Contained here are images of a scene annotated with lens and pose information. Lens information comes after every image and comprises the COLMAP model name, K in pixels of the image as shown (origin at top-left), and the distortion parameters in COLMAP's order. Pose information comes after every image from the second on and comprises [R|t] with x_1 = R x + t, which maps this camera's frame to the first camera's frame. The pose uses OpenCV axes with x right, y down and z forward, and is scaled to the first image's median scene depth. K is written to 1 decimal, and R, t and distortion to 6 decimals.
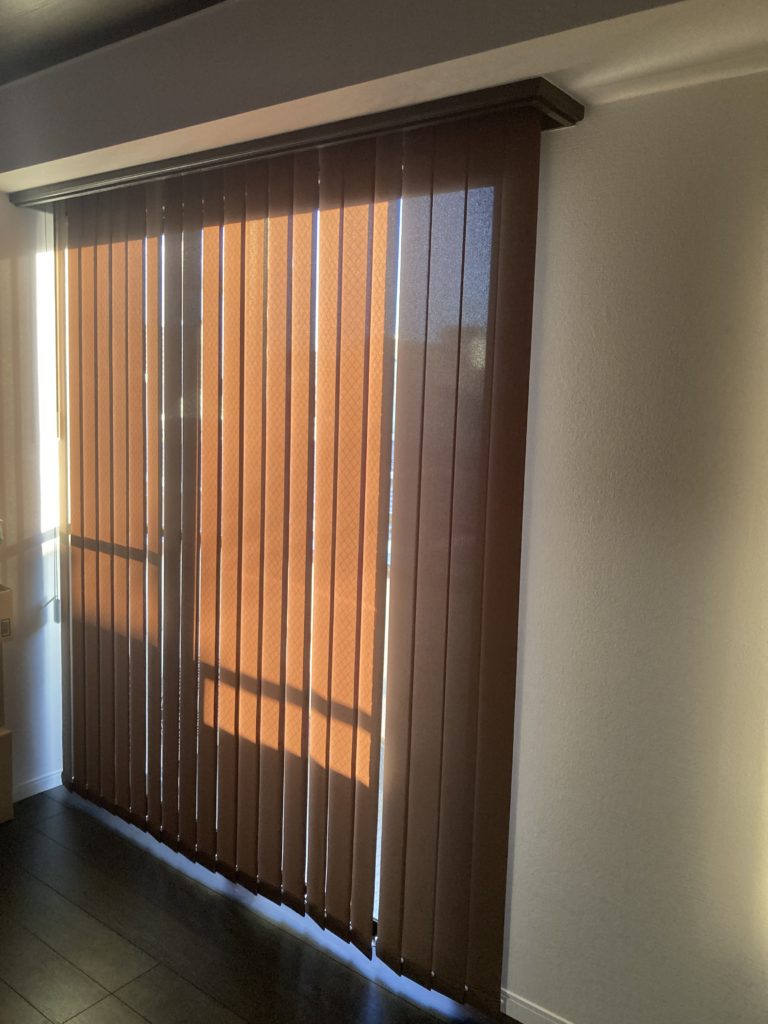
lens RADIAL K [[818.7, 0, 384.0], [0, 818.7, 512.0], [0, 0, 1]] dist [-0.001104, -0.001542]
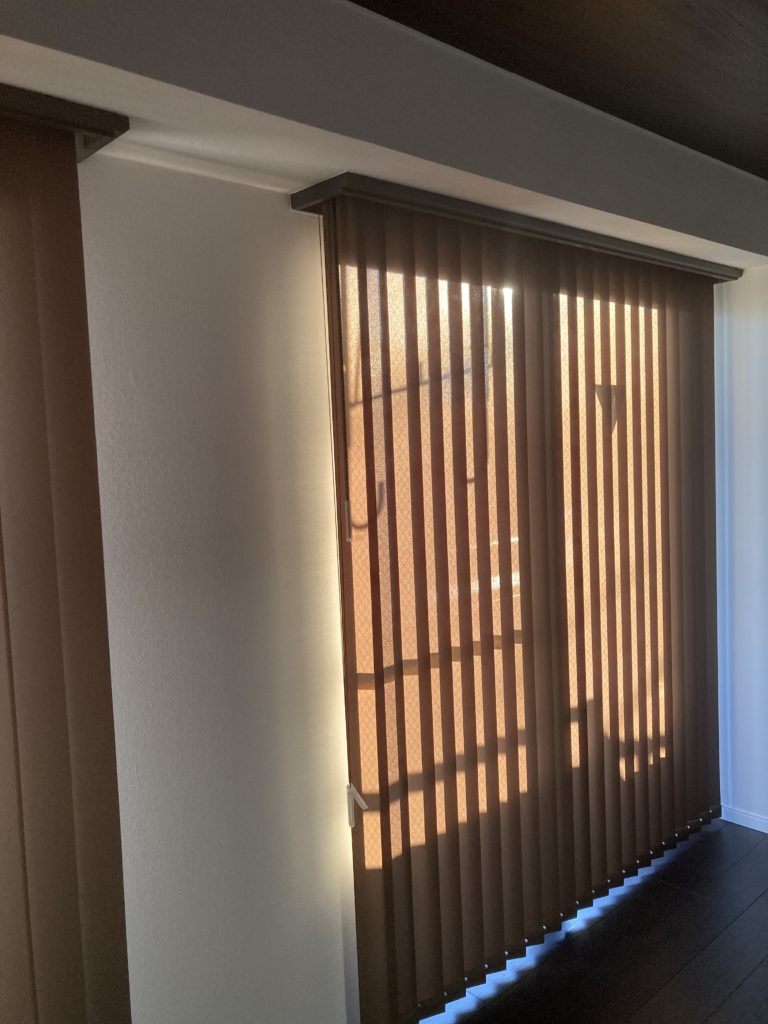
lens RADIAL K [[850.4, 0, 384.0], [0, 850.4, 512.0], [0, 0, 1]] dist [0.009059, 0.005145]
pose [[0.164996, -0.120942, 0.978851, -1.032490], [0.186272, 0.978414, 0.089490, -0.166118], [-0.968545, 0.167567, 0.183963, 0.814047]]
